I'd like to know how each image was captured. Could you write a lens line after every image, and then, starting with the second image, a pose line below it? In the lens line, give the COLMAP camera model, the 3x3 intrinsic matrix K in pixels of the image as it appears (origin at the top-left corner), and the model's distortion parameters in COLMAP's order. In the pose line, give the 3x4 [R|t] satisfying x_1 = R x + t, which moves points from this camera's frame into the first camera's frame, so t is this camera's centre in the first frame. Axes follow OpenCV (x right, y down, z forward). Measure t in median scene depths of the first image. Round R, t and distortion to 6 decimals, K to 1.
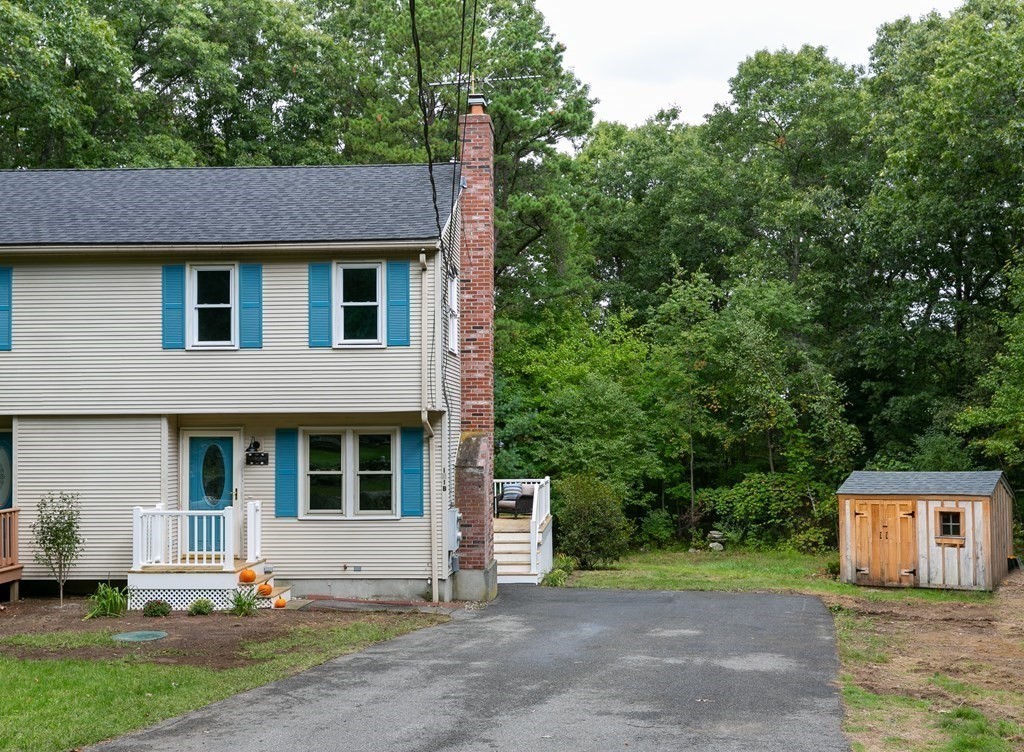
lens RADIAL K [[1108.1, 0, 561.2], [0, 1108.1, 397.9], [0, 0, 1]] dist [0.023939, 0.000000]
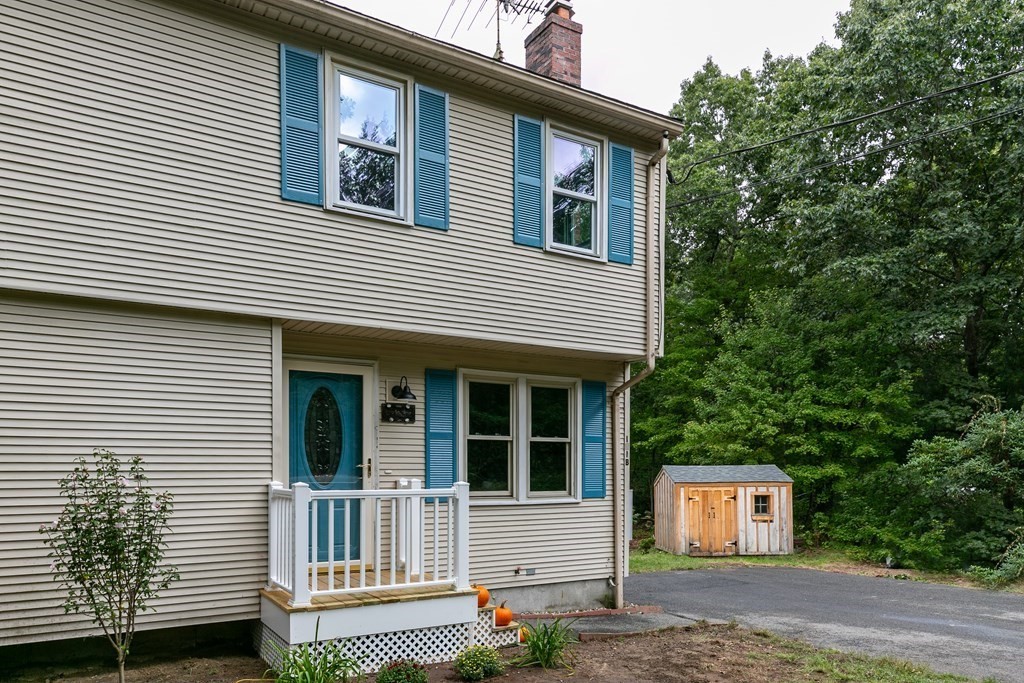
lens RADIAL K [[701.7, 0, 514.9], [0, 701.7, 465.9], [0, 0, 1]] dist [0.038242, 0.000843]
pose [[0.839327, 0.010136, 0.543532, -0.438263], [-0.029384, 0.999210, 0.026741, 0.072731], [-0.542832, -0.038415, 0.838963, 0.621786]]
